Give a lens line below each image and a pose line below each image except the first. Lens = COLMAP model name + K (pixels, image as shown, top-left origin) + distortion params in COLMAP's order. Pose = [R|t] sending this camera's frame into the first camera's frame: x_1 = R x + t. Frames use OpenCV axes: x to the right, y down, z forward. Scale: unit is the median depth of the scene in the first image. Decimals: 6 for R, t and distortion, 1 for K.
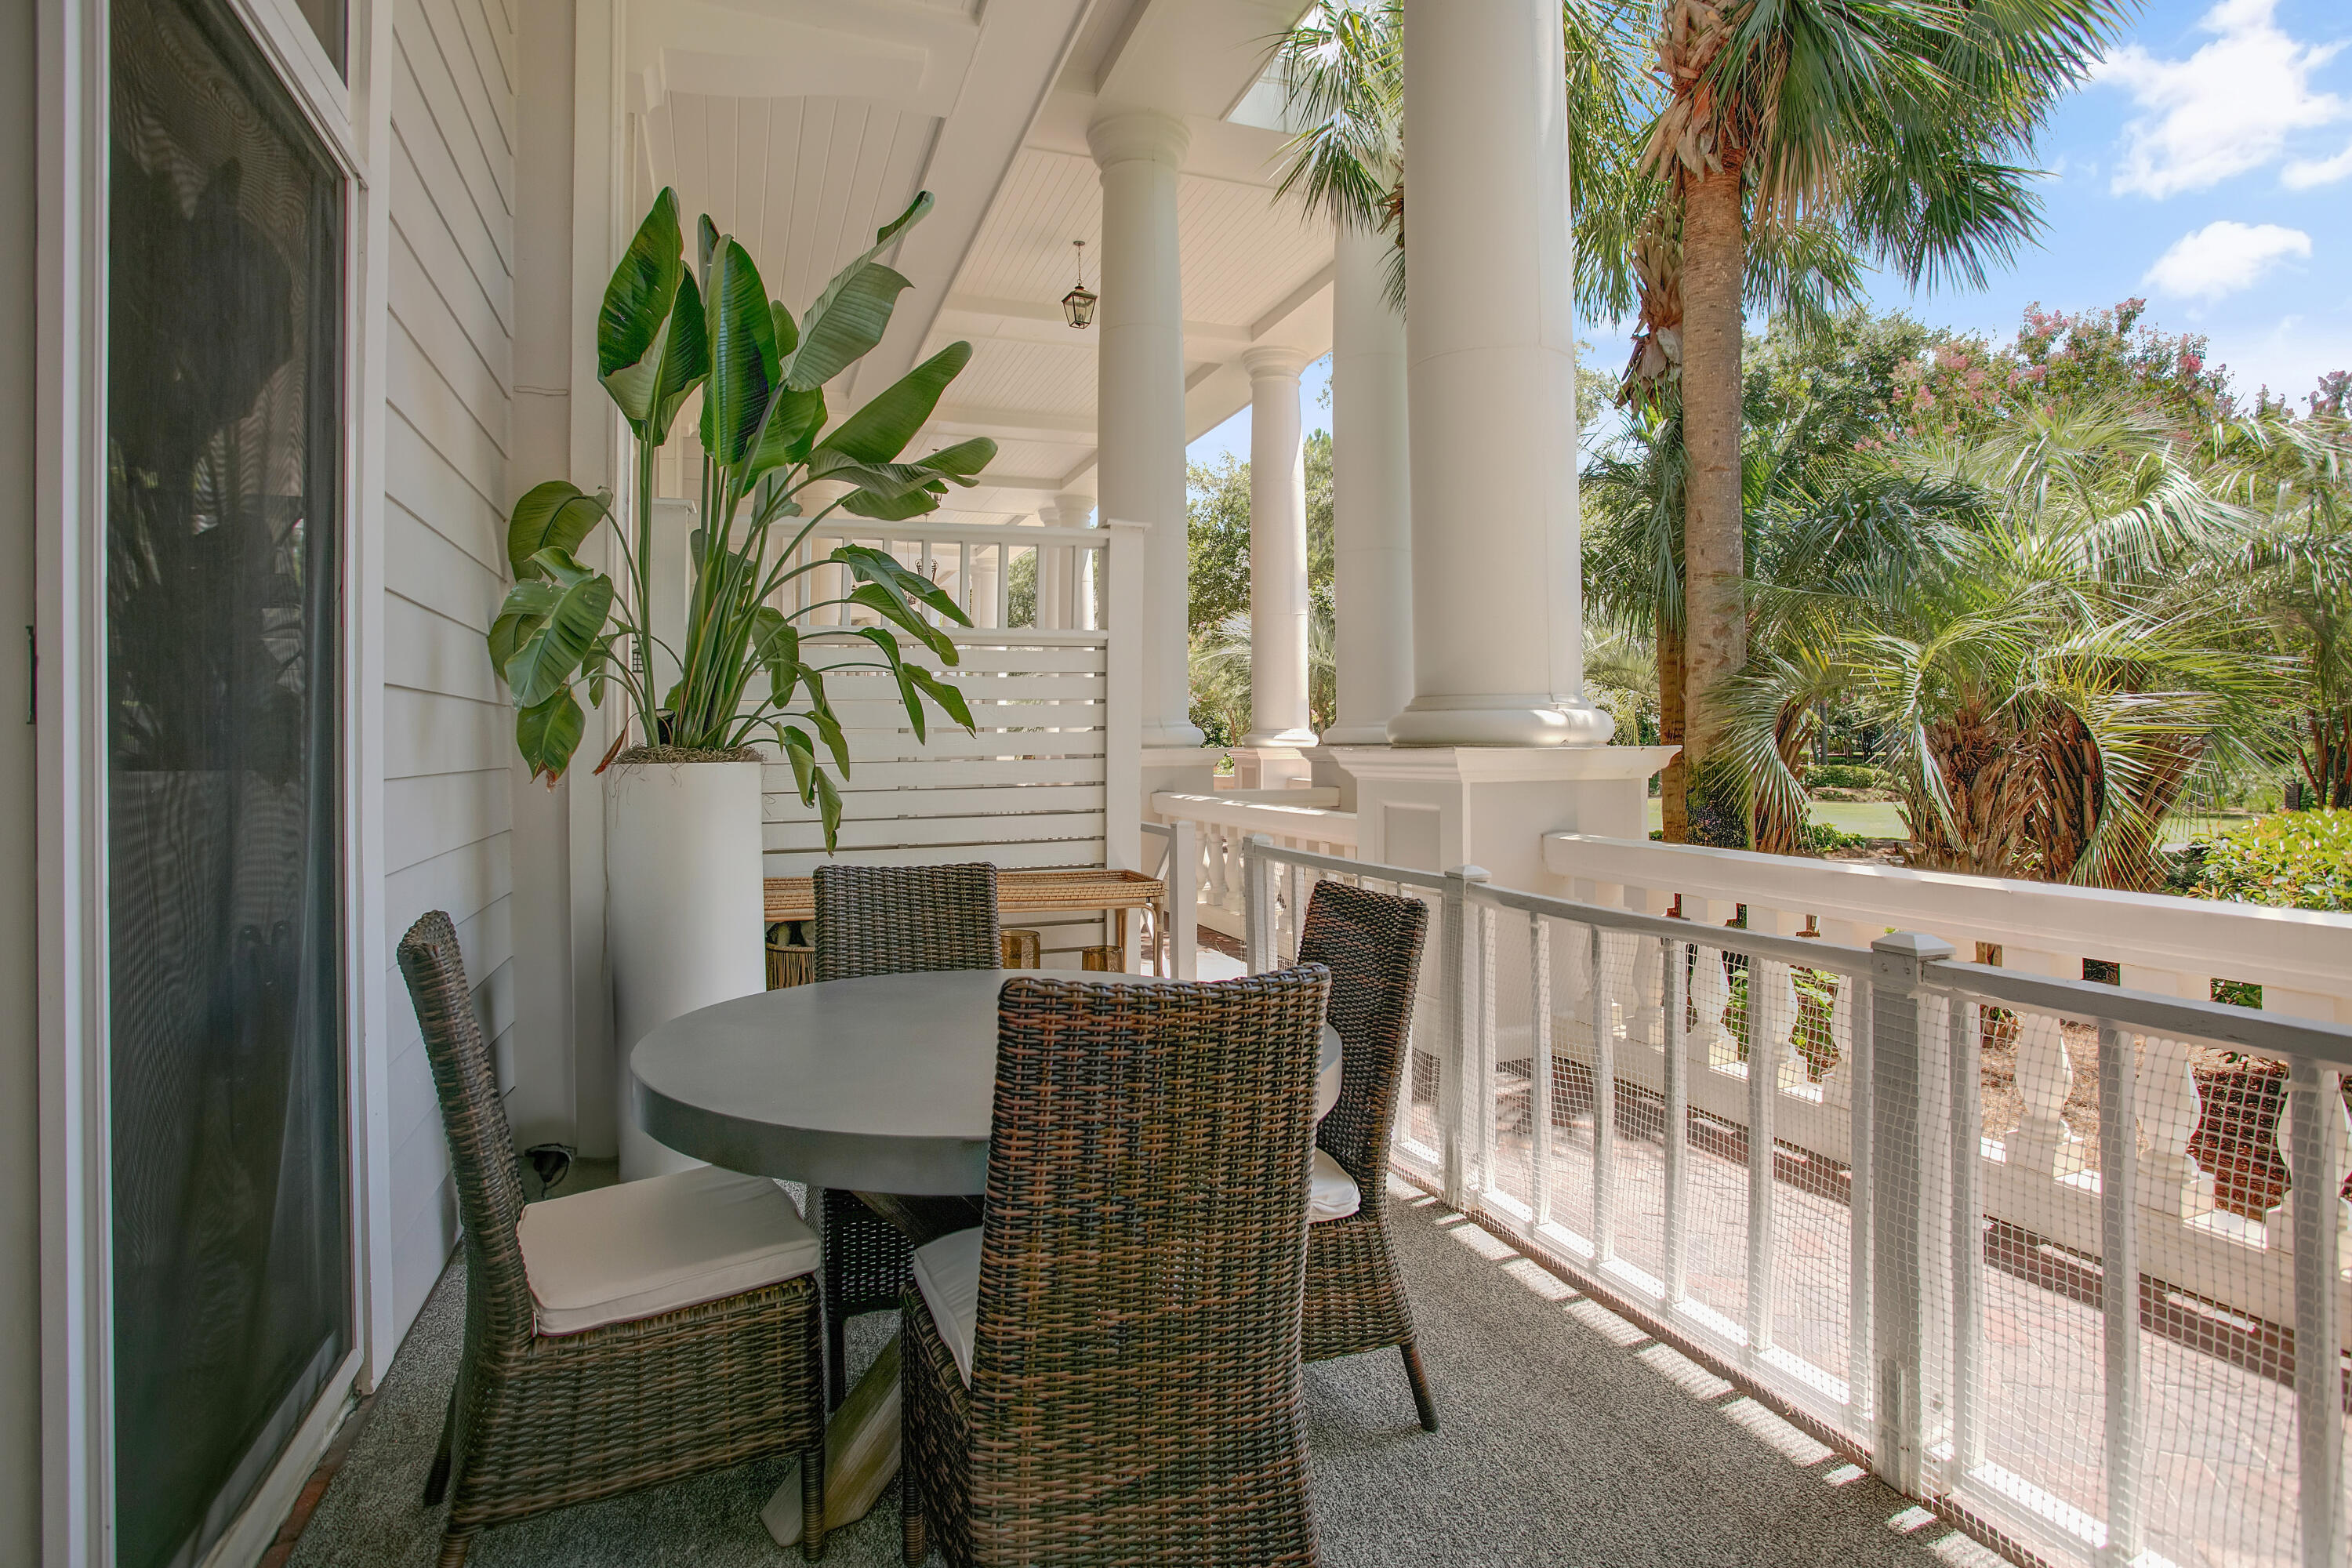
lens RADIAL K [[1229.0, 0, 1183.1], [0, 1229.0, 739.4], [0, 0, 1]] dist [-0.046570, 0.000341]
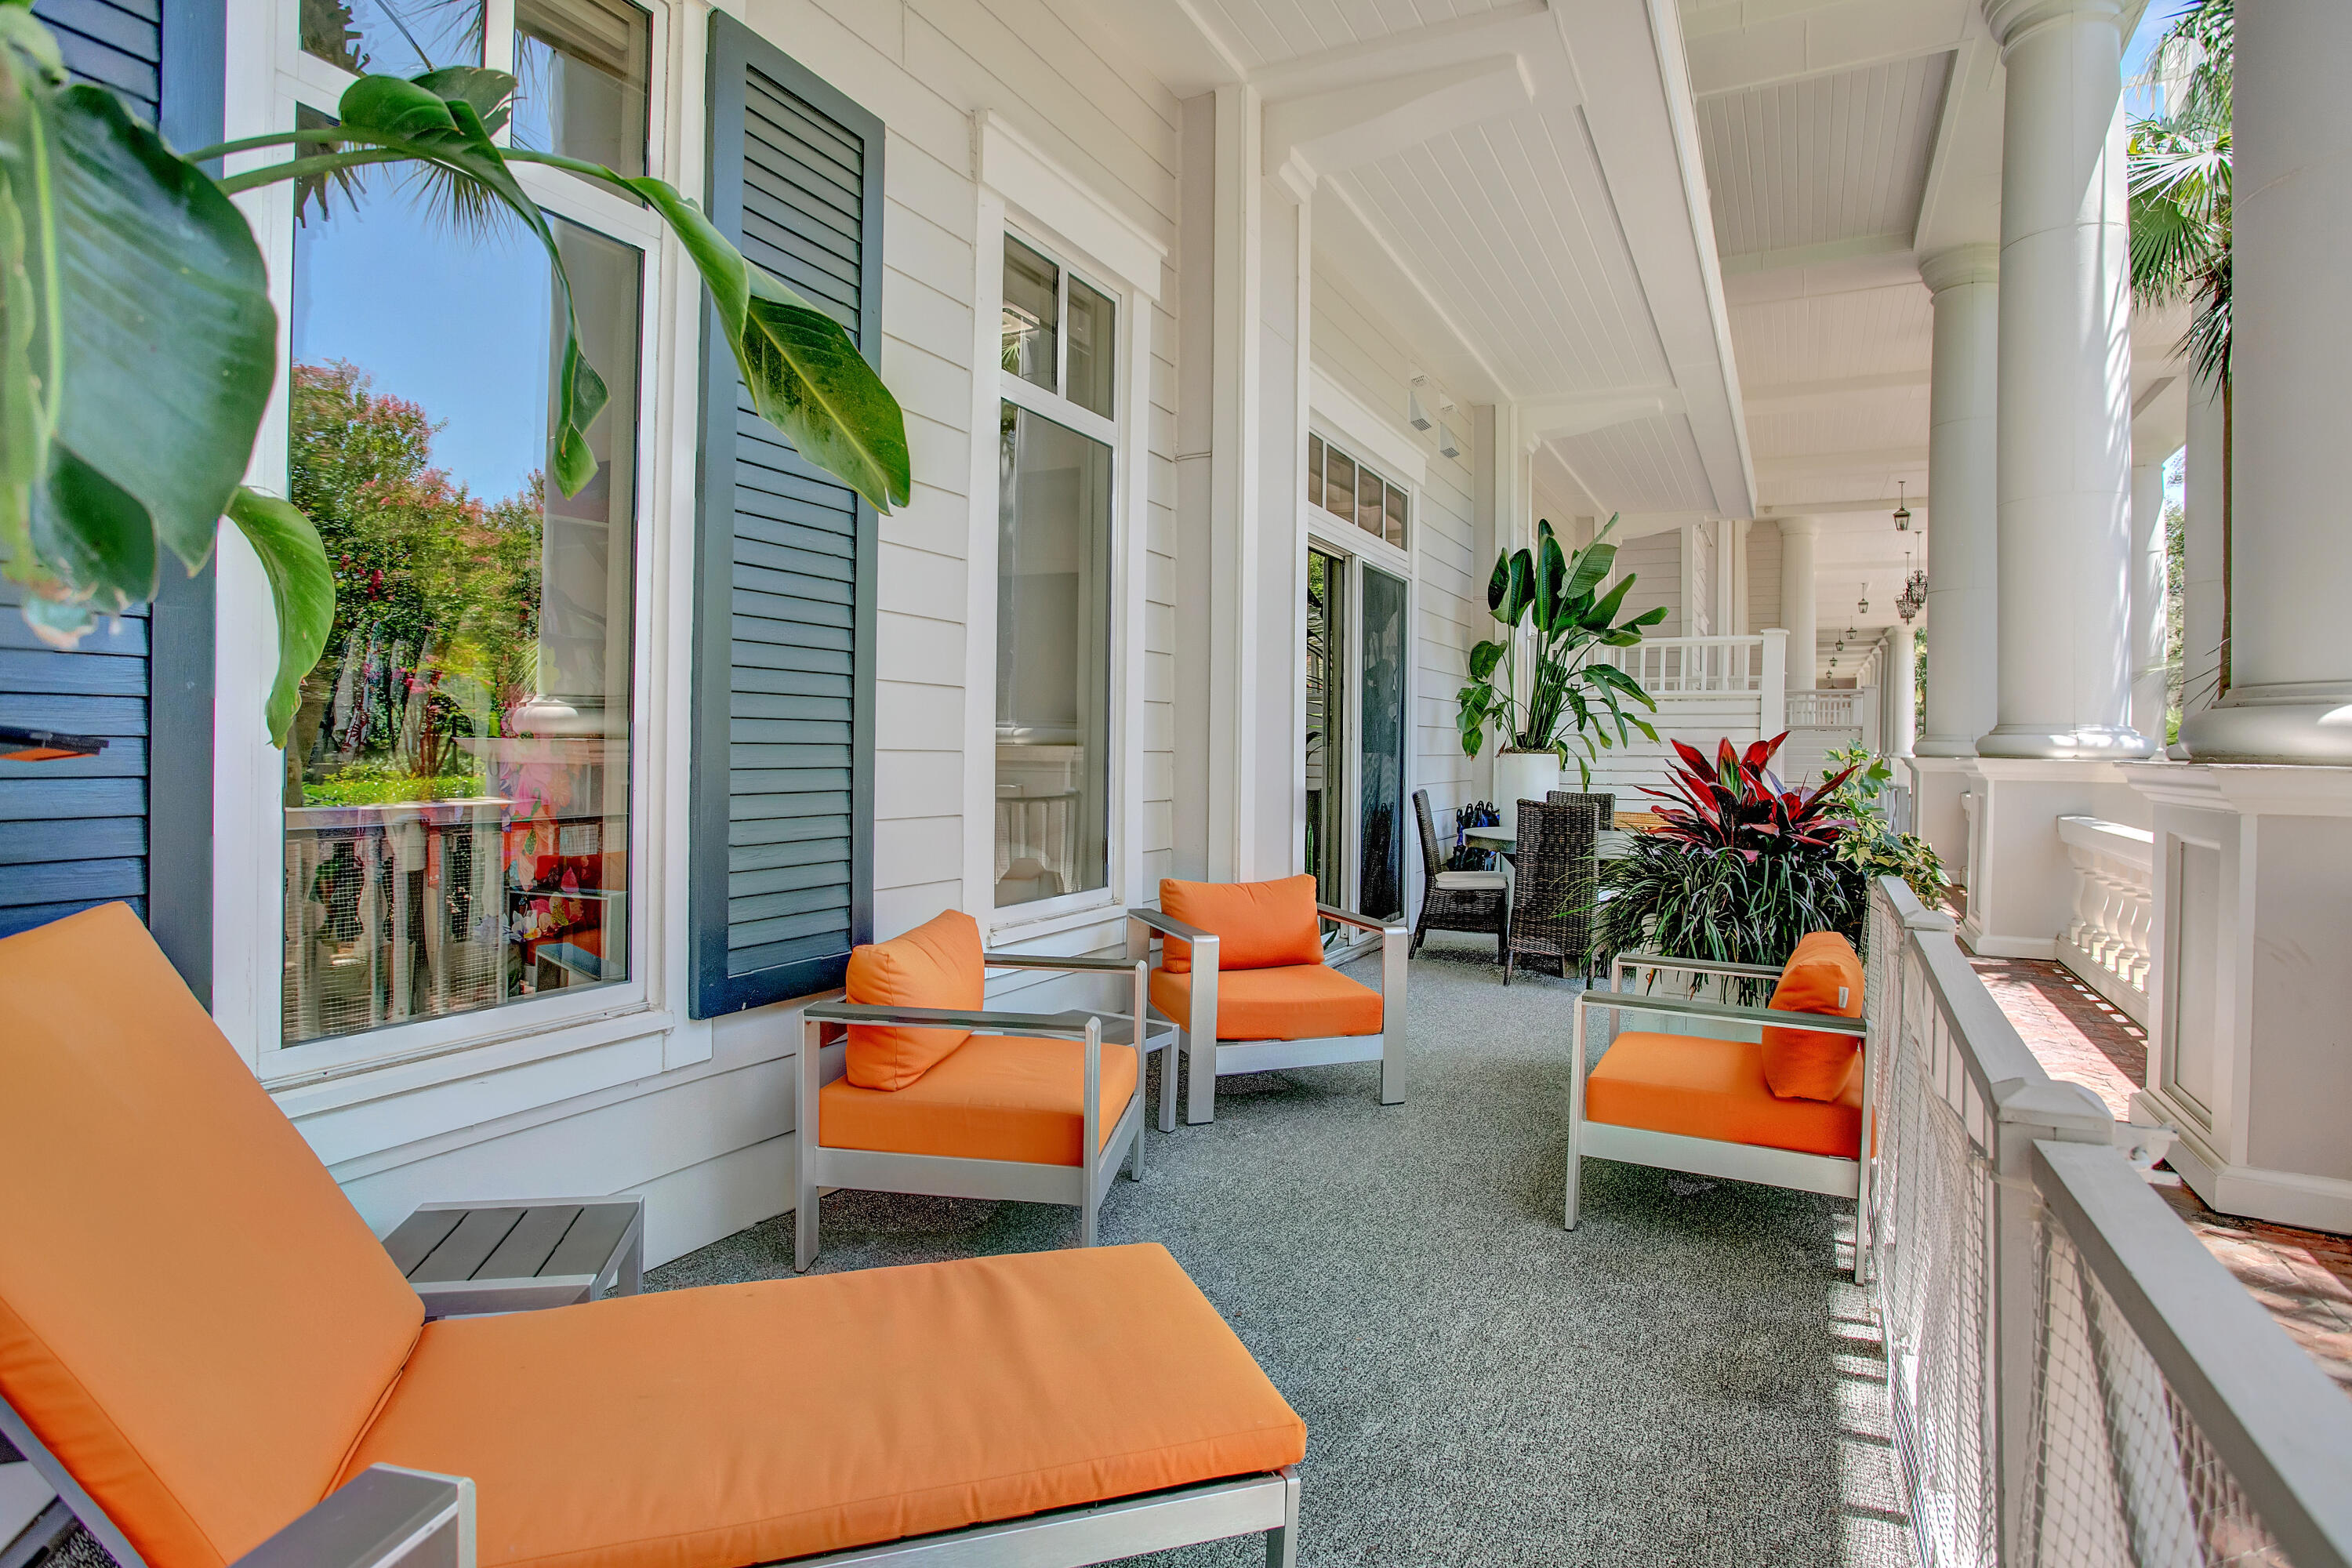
lens RADIAL K [[1229.0, 0, 1183.1], [0, 1229.0, 739.4], [0, 0, 1]] dist [-0.046570, 0.000341]
pose [[0.677249, 0.014347, -0.735614, 0.895804], [-0.017003, 0.999848, 0.003846, -0.008186], [0.735558, 0.009903, 0.677390, -1.126353]]
